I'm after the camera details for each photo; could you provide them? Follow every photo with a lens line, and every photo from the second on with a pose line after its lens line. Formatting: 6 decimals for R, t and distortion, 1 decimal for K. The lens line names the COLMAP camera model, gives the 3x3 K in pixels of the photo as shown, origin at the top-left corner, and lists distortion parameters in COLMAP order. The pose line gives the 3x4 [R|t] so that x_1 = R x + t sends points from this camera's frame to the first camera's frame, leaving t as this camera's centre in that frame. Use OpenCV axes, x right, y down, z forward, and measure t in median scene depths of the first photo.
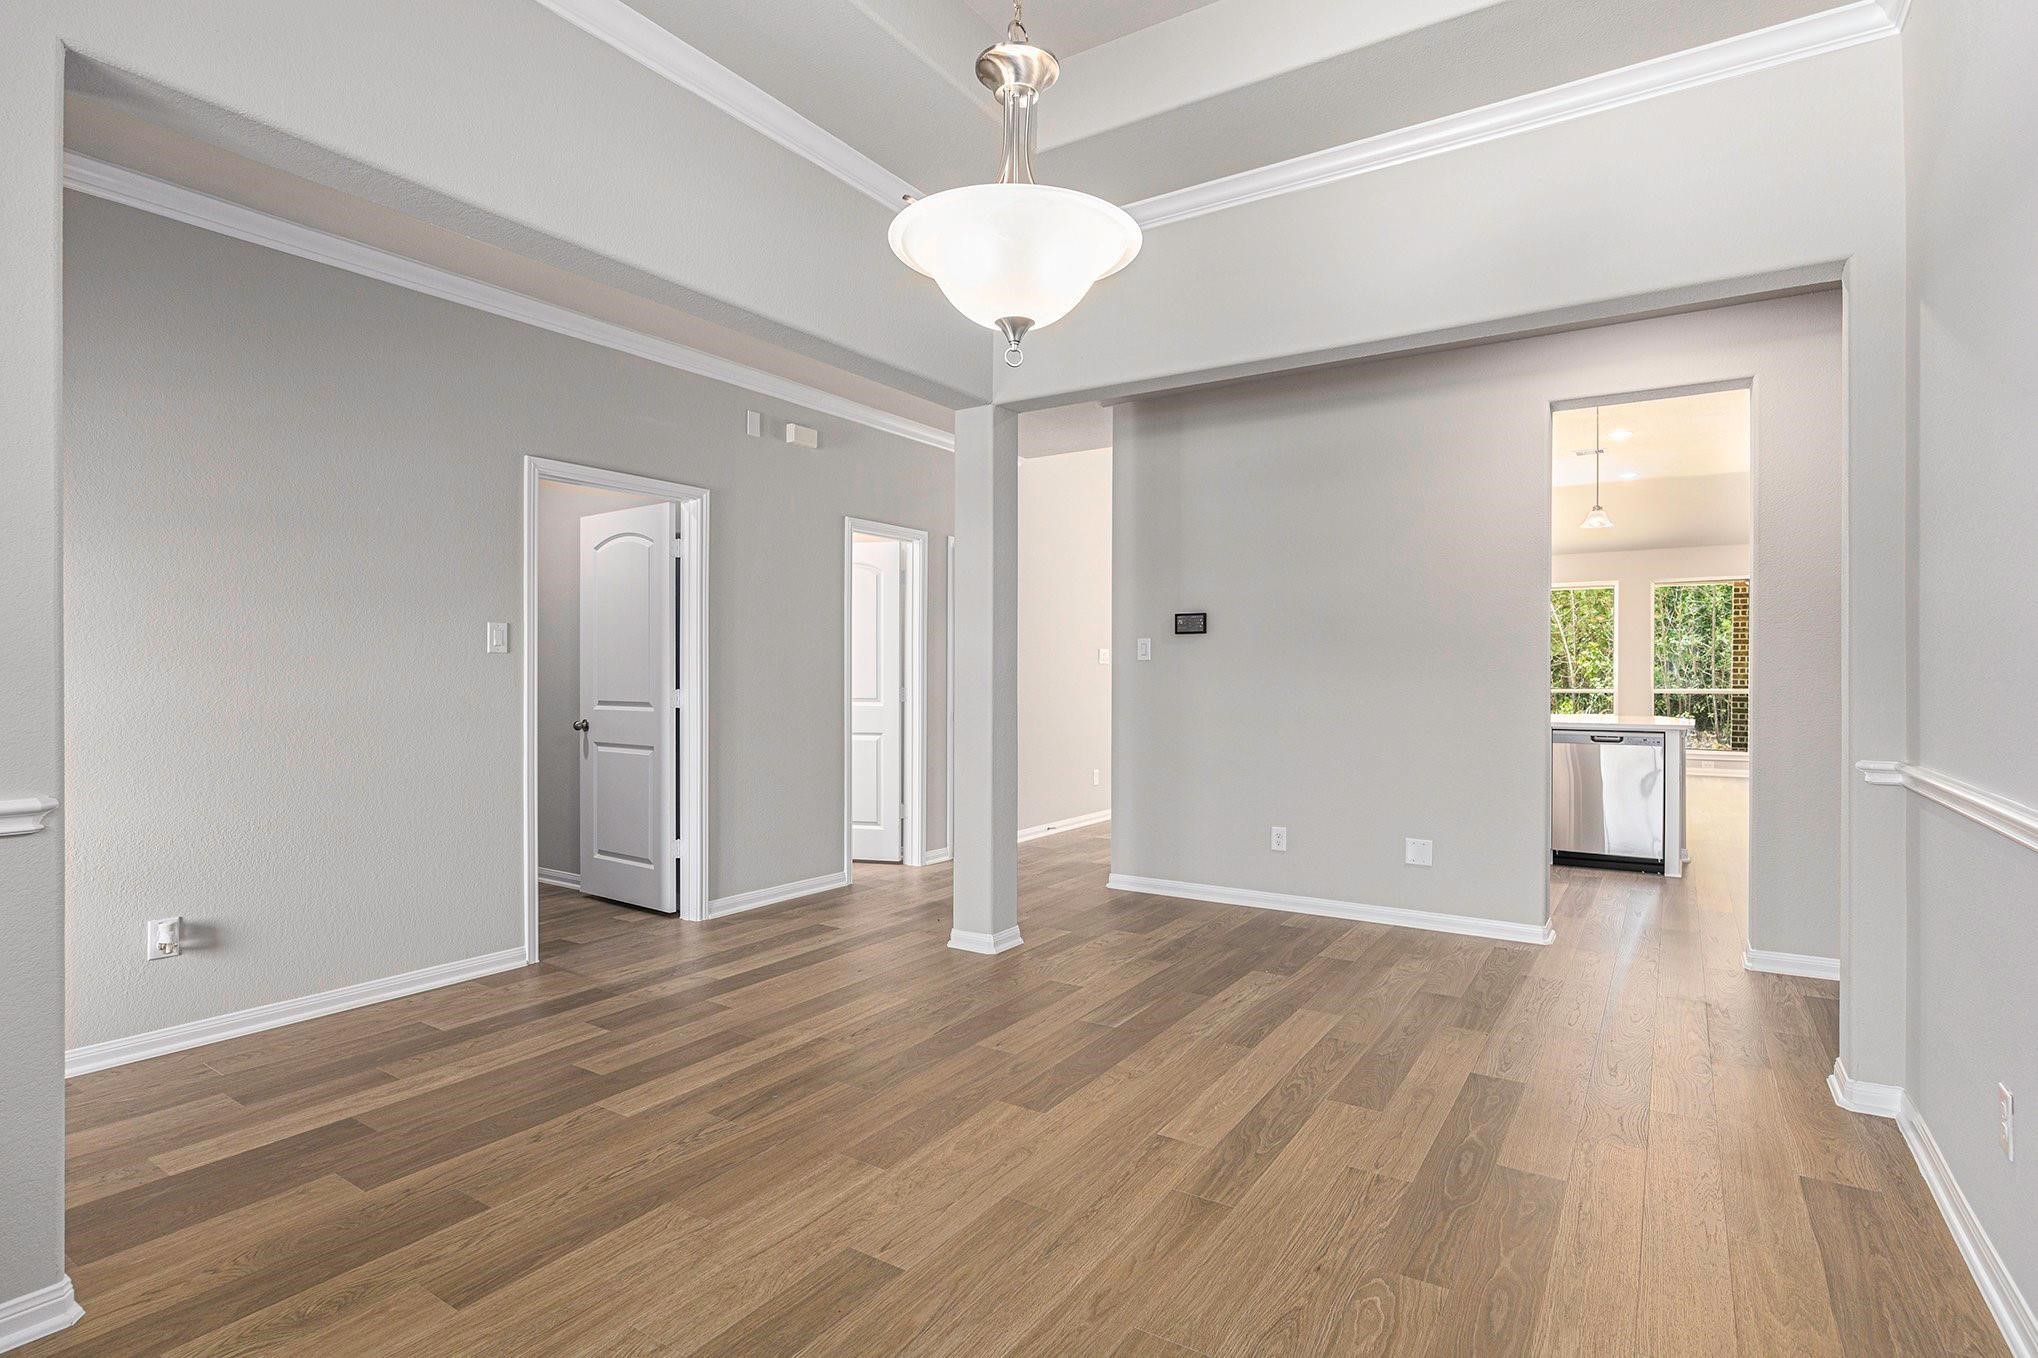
lens RADIAL K [[1011.4, 0, 1016.6], [0, 1011.4, 677.1], [0, 0, 1]] dist [-0.006598, -0.000585]
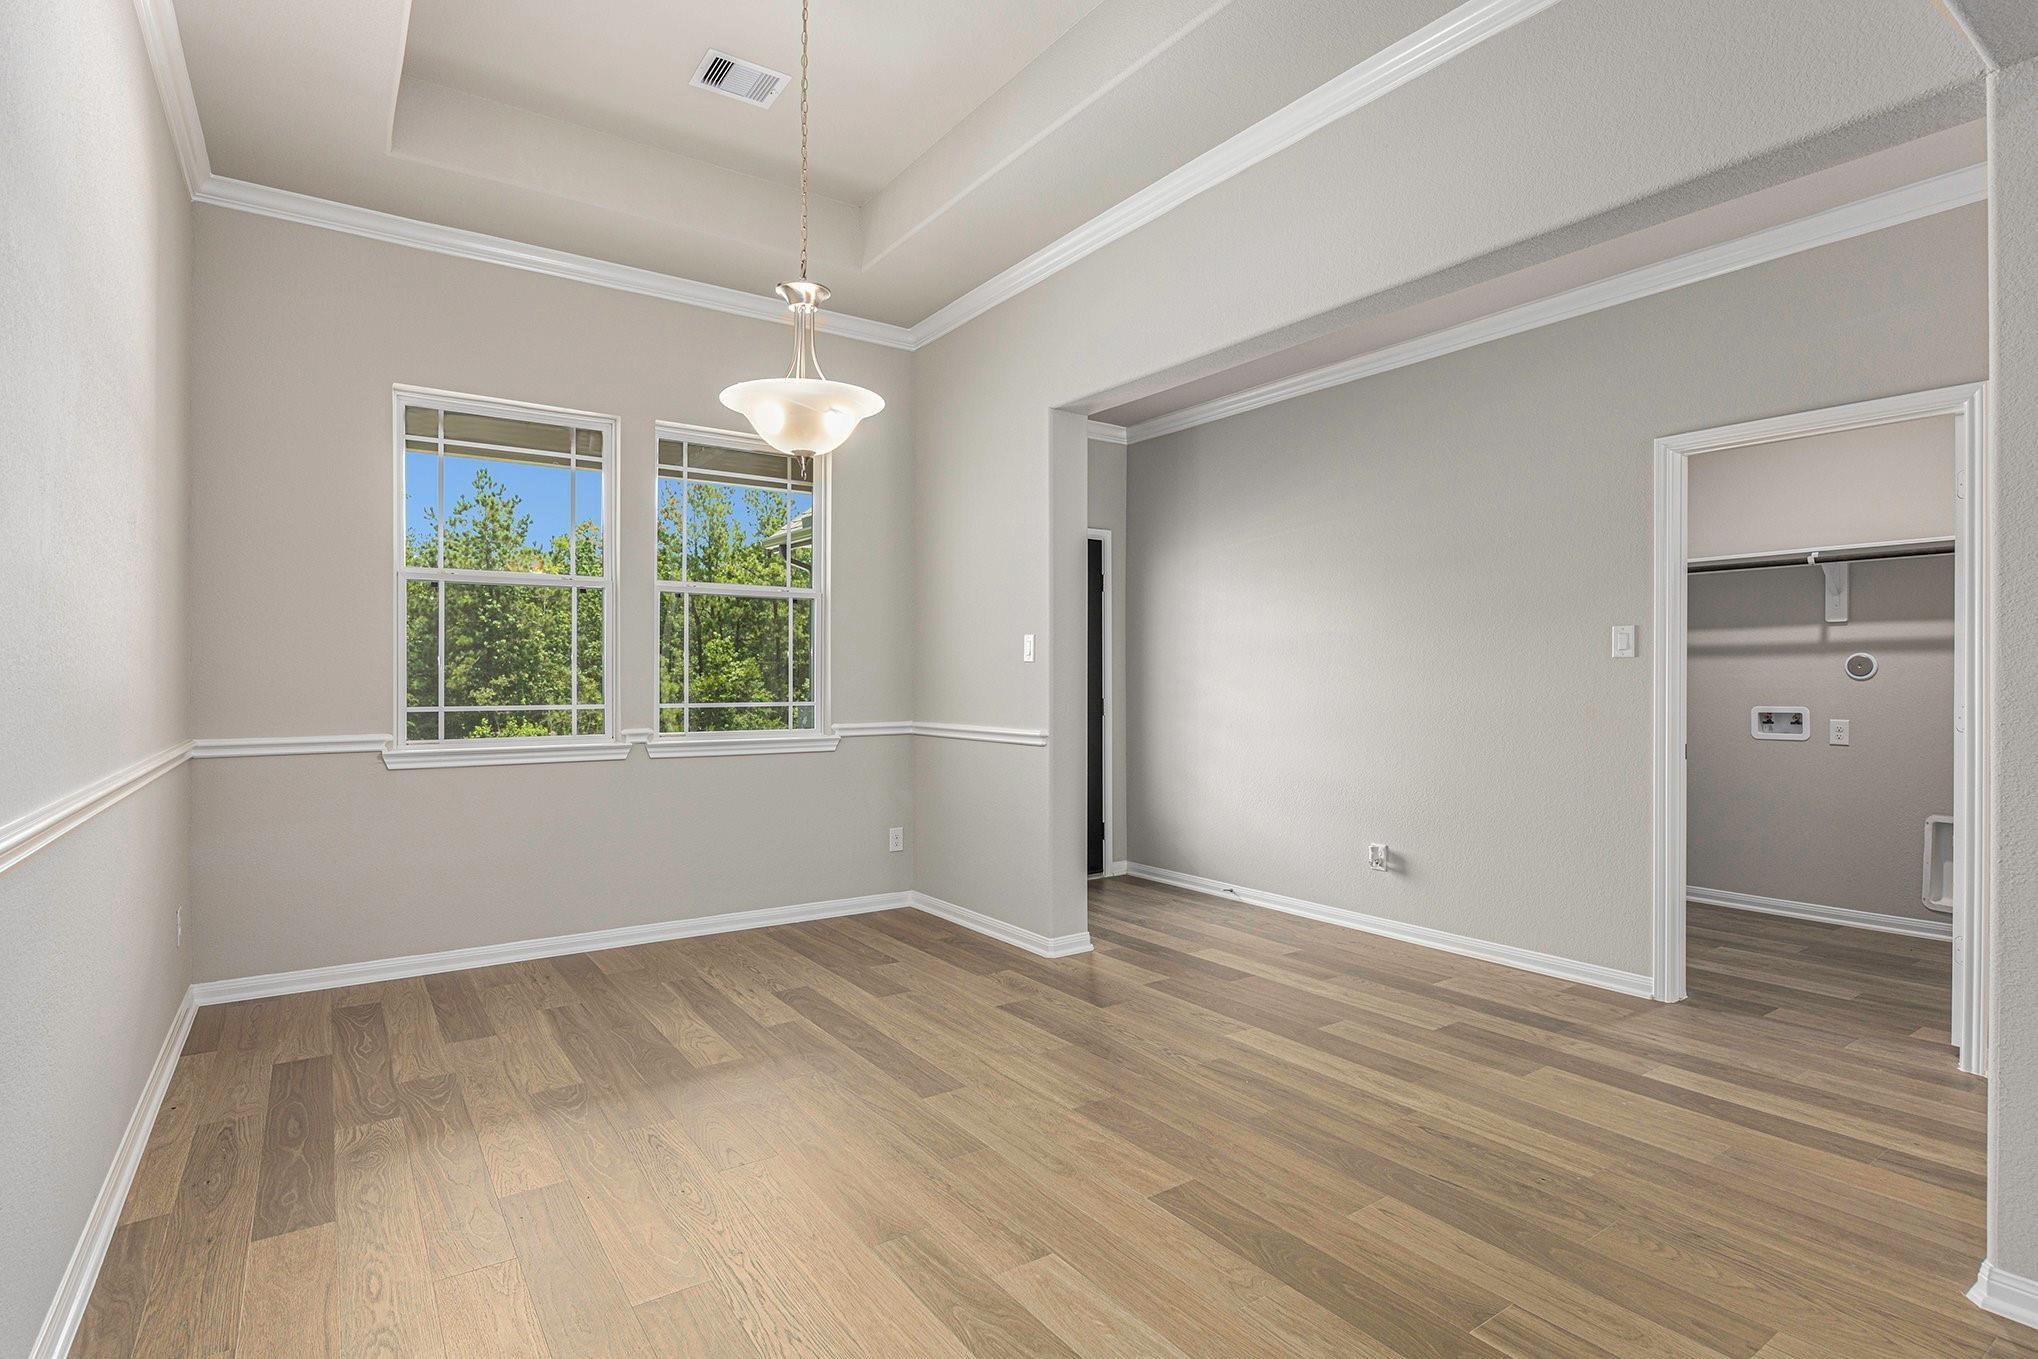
lens RADIAL K [[1011.4, 0, 1032.9], [0, 1011.4, 683.9], [0, 0, 1]] dist [-0.006598, -0.000585]
pose [[-0.363732, -0.000299, -0.931504, 0.746076], [-0.002548, 0.999997, 0.000673, 0.002440], [0.931500, 0.002618, -0.363732, 1.071680]]
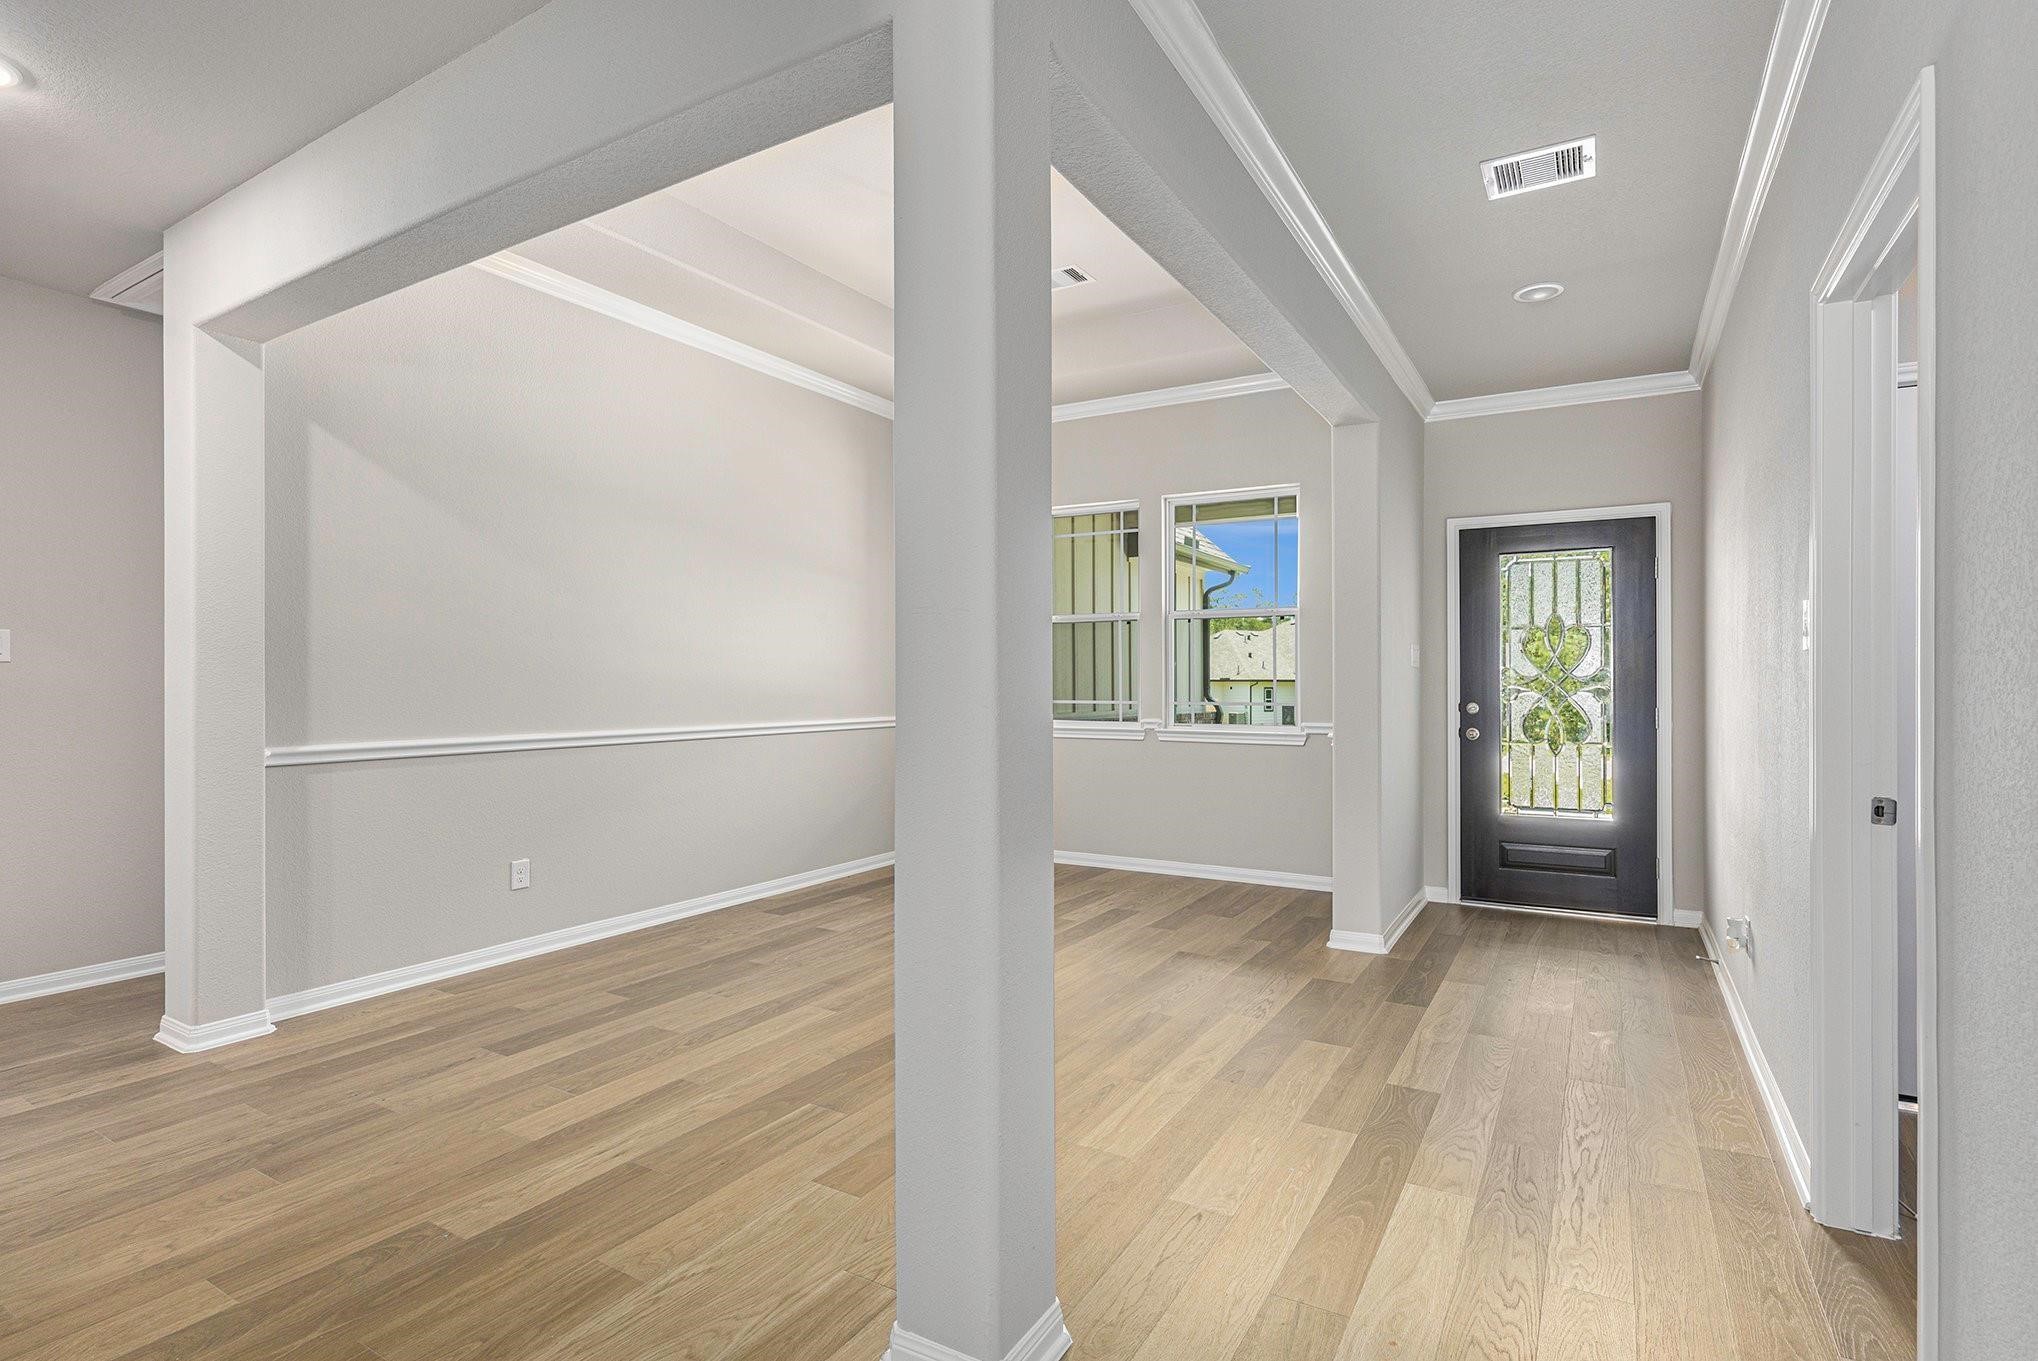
lens RADIAL K [[993.0, 0, 1017.9], [0, 993.0, 691.6], [0, 0, 1]] dist [-0.010992, 0.001168]
pose [[-0.999029, 0.000820, -0.044045, -0.042214], [0.000520, 0.999977, 0.006817, -0.000596], [0.044050, 0.006787, -0.999006, 2.001285]]
